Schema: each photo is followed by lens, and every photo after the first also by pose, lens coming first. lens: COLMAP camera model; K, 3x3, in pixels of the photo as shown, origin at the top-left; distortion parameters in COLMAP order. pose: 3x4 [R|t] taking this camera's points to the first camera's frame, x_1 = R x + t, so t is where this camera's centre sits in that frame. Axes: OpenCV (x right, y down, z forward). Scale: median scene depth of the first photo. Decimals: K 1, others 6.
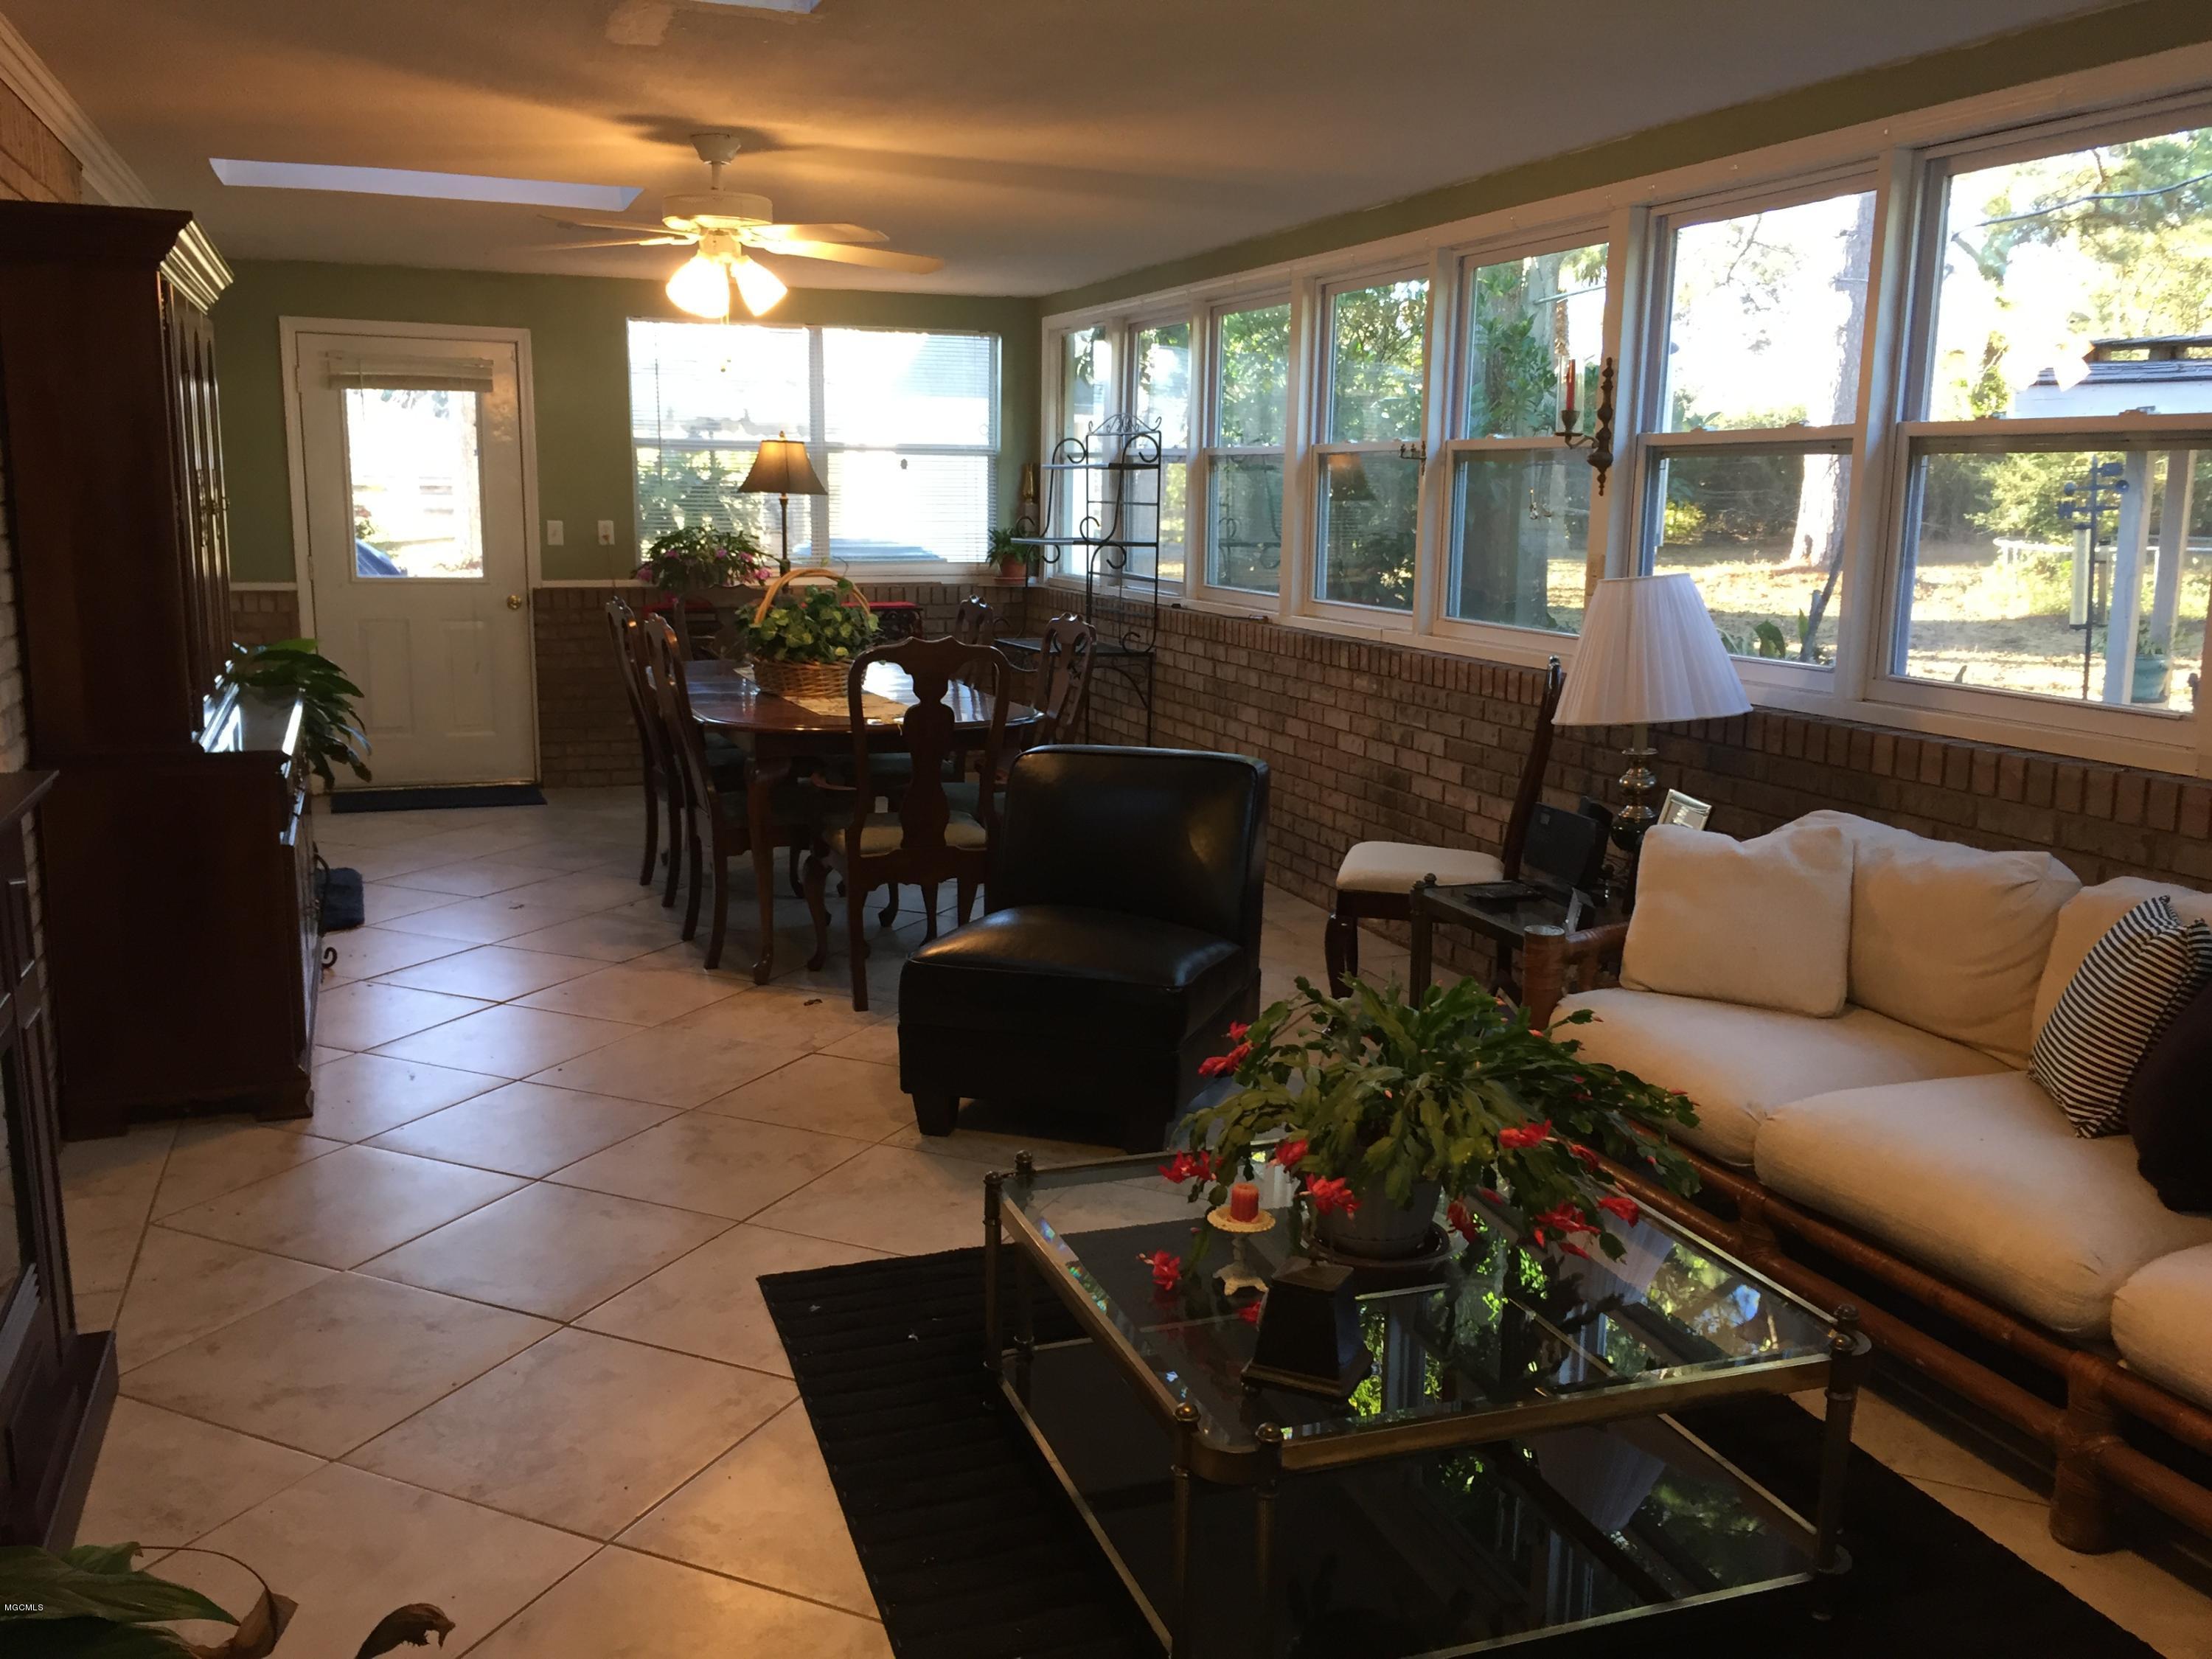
lens RADIAL K [[1885.2, 0, 1099.6], [0, 1885.2, 829.1], [0, 0, 1]] dist [0.076472, -0.095095]
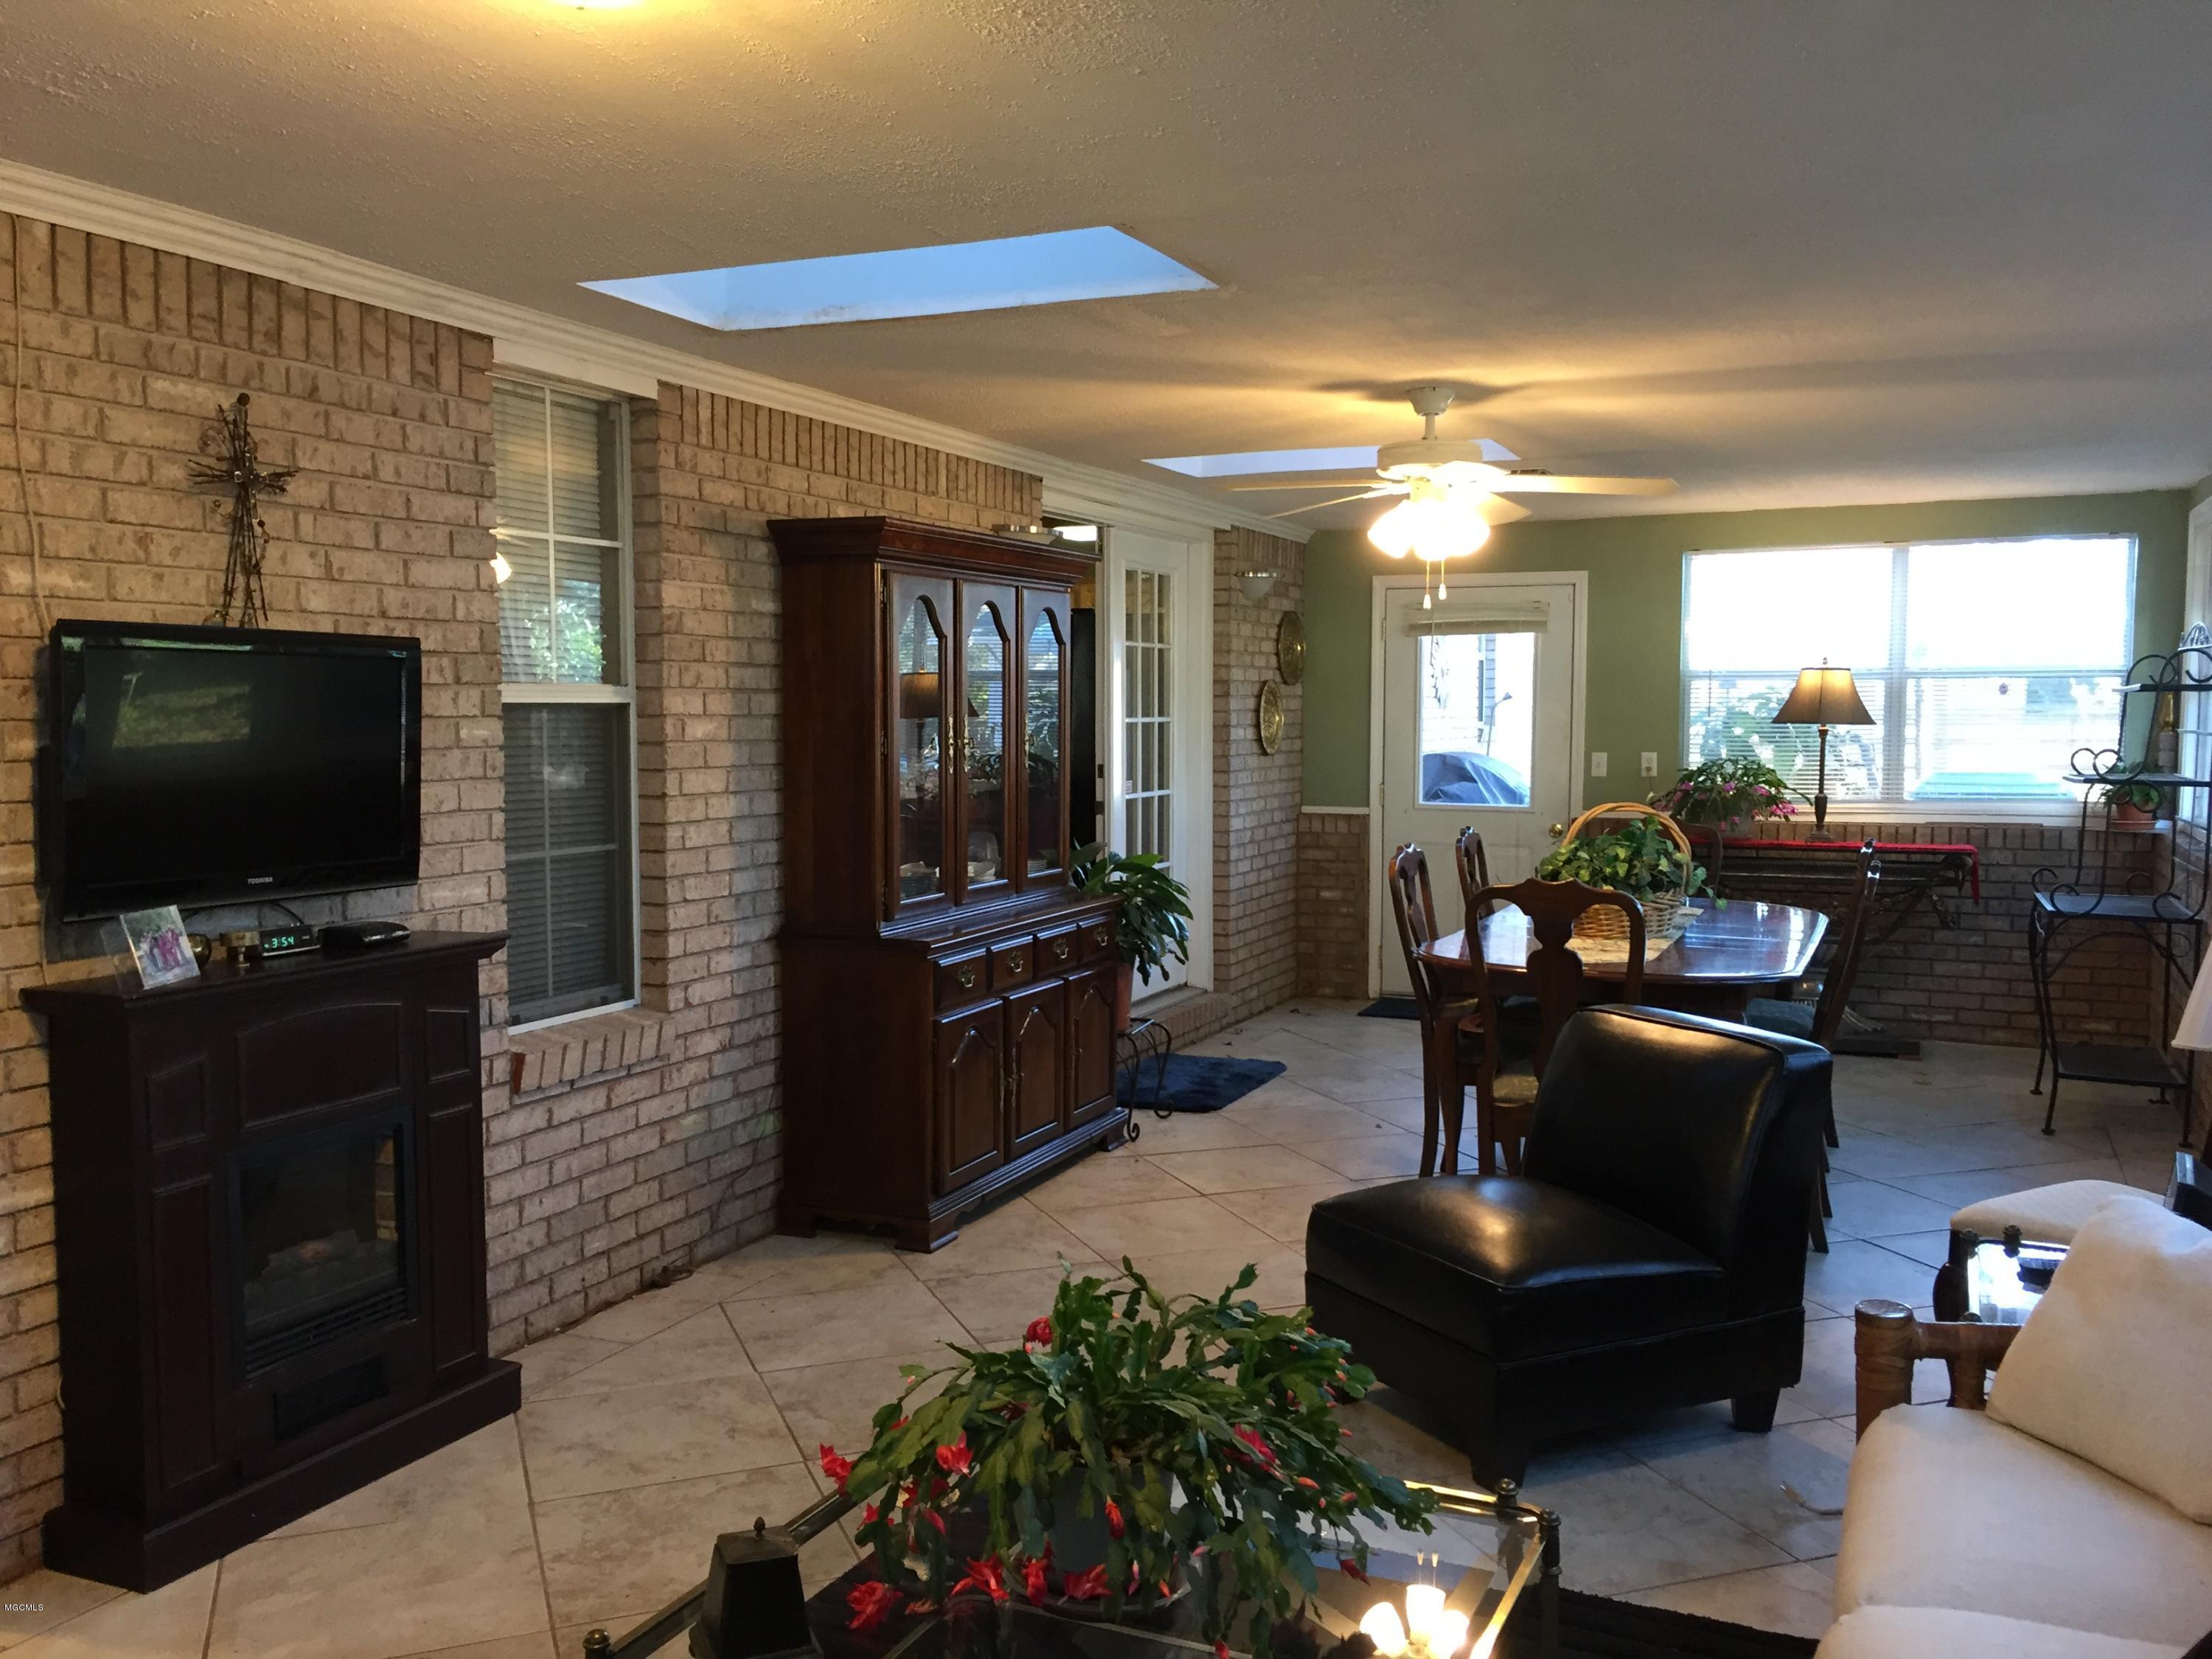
lens RADIAL K [[1885.2, 0, 1104.6], [0, 1885.2, 831.6], [0, 0, 1]] dist [0.076472, -0.095095]
pose [[0.712680, 0.035076, -0.700611, 0.402438], [-0.117311, 0.990644, -0.069735, -0.032668], [0.691610, 0.131888, 0.710127, 0.176749]]
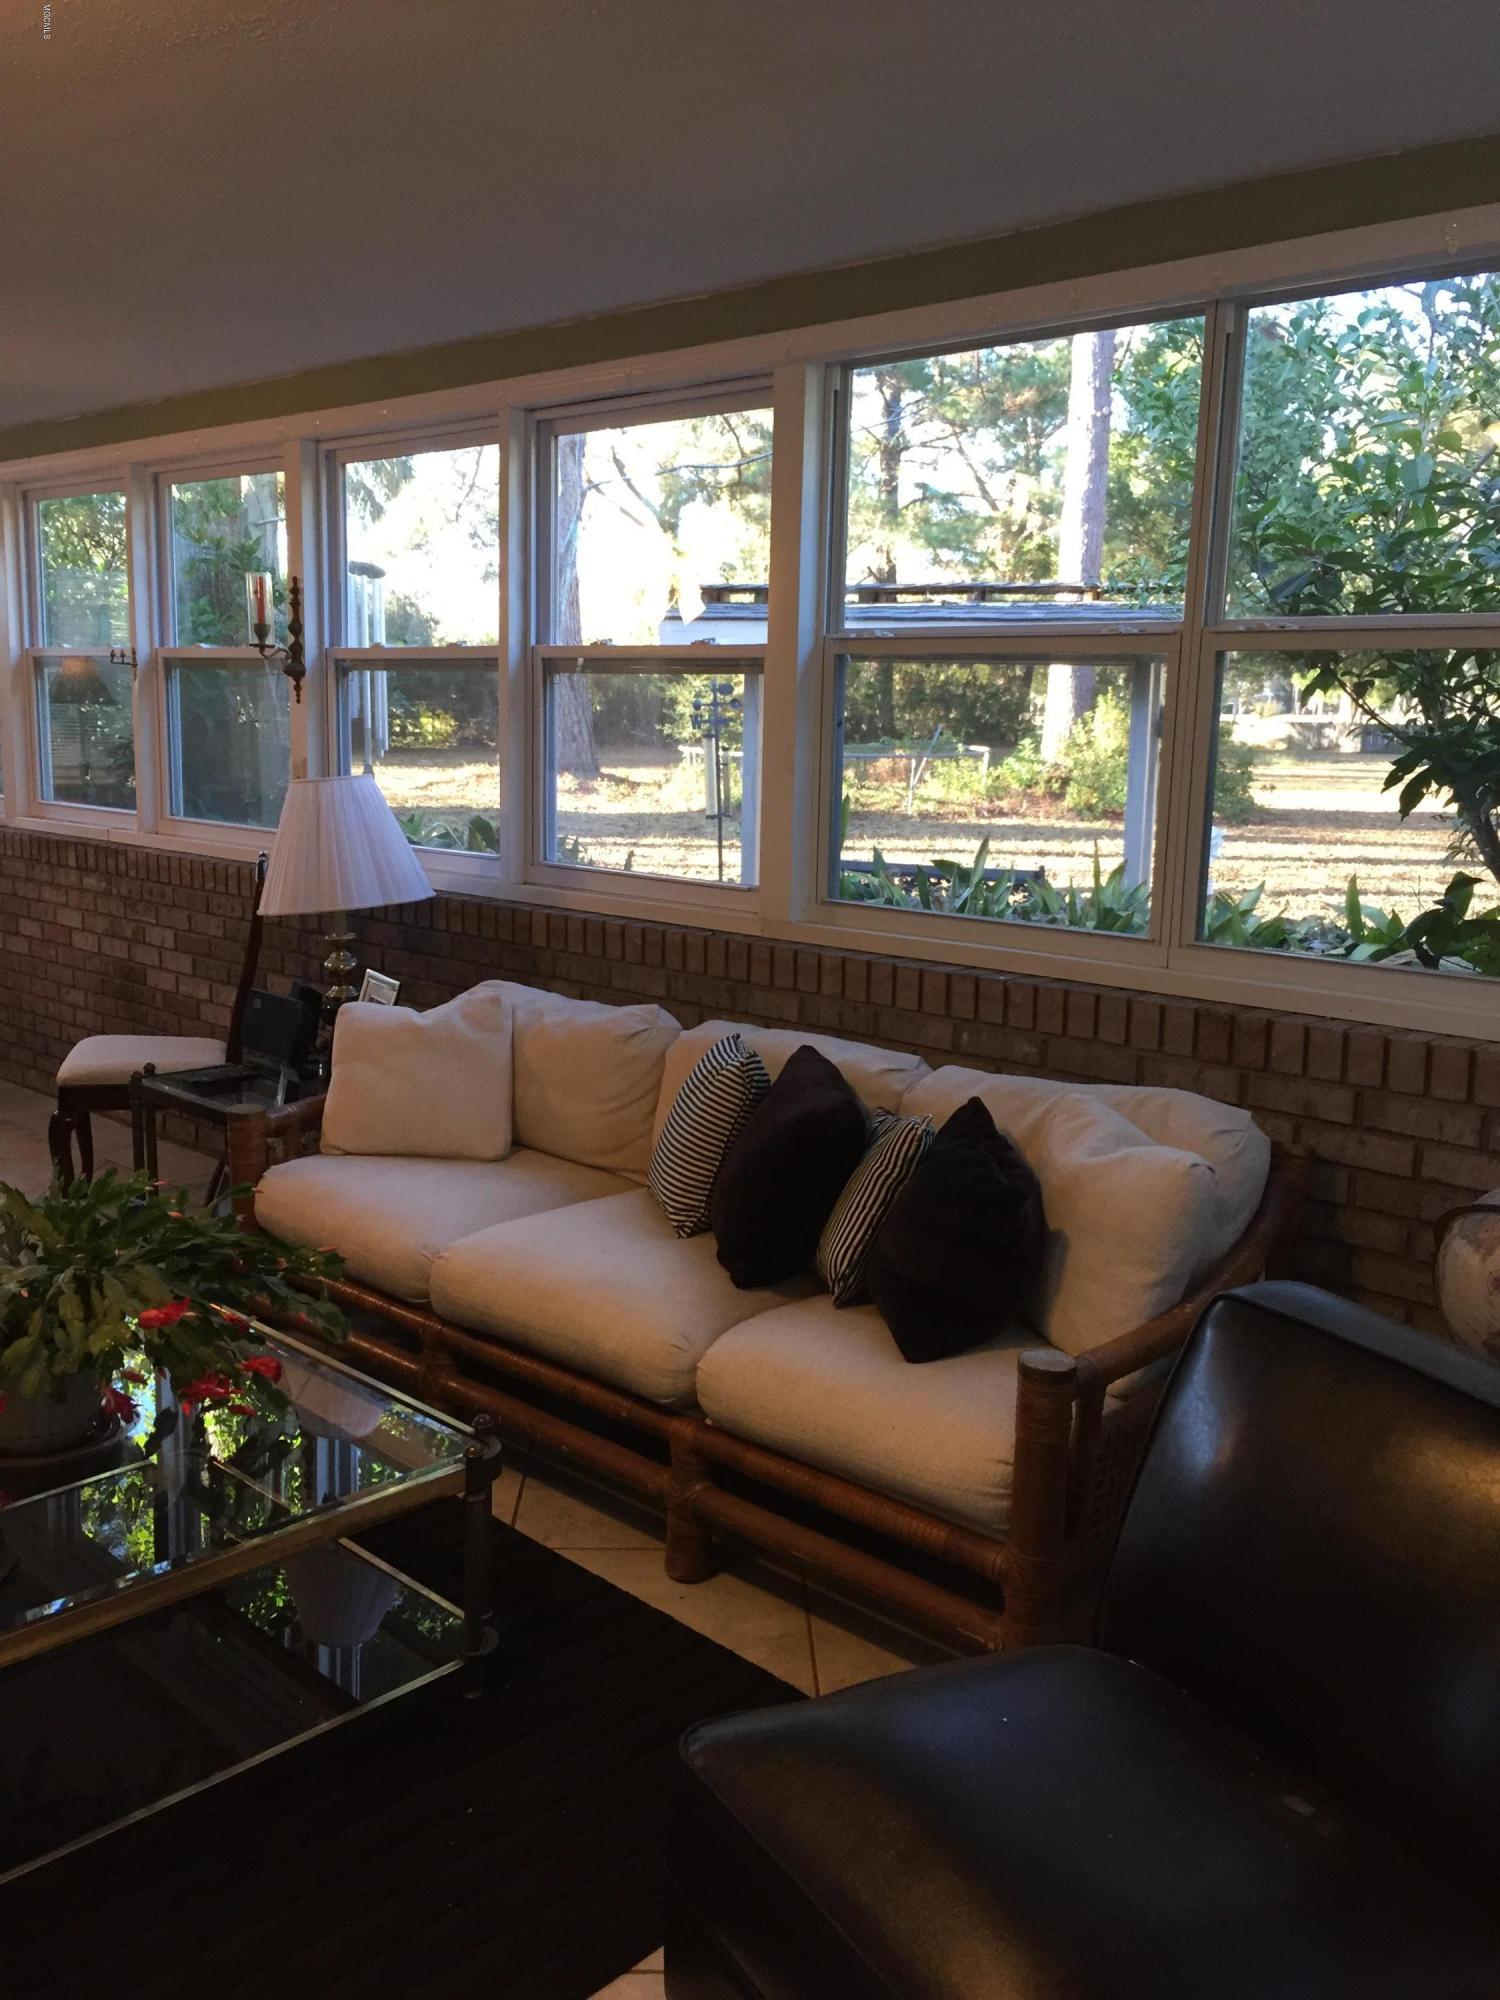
lens RADIAL K [[1704.6, 0, 752.9], [0, 1704.6, 1010.3], [0, 0, 1]] dist [0.076472, -0.095095]
pose [[0.893692, -0.070360, 0.443129, 0.048691], [0.069125, 0.997428, 0.018963, -0.000394], [-0.443323, 0.013684, 0.896257, 0.002433]]
